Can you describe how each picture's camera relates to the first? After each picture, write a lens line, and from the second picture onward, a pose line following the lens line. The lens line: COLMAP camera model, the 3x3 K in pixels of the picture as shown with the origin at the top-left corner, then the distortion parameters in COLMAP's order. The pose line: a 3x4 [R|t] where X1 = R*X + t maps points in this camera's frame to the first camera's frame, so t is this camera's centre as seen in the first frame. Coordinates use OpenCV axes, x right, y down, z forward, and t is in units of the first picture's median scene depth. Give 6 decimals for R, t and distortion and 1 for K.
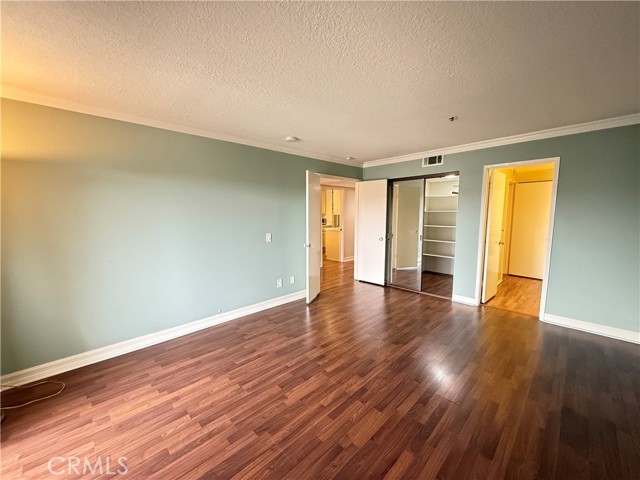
lens RADIAL K [[254.2, 0, 319.6], [0, 254.2, 240.4], [0, 0, 1]] dist [-0.000362, 0.000169]
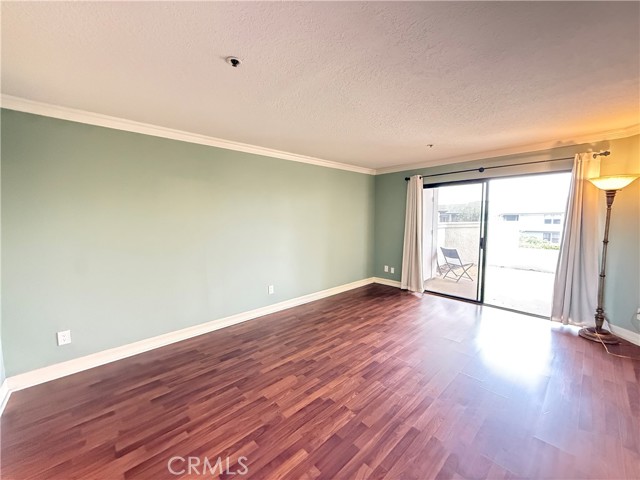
lens RADIAL K [[254.2, 0, 315.1], [0, 254.2, 243.7], [0, 0, 1]] dist [-0.000362, 0.000169]
pose [[-0.999137, 0.004003, 0.041336, 0.452987], [0.012006, 0.980686, 0.195222, -0.253804], [-0.039756, 0.195550, -0.979888, 2.369576]]
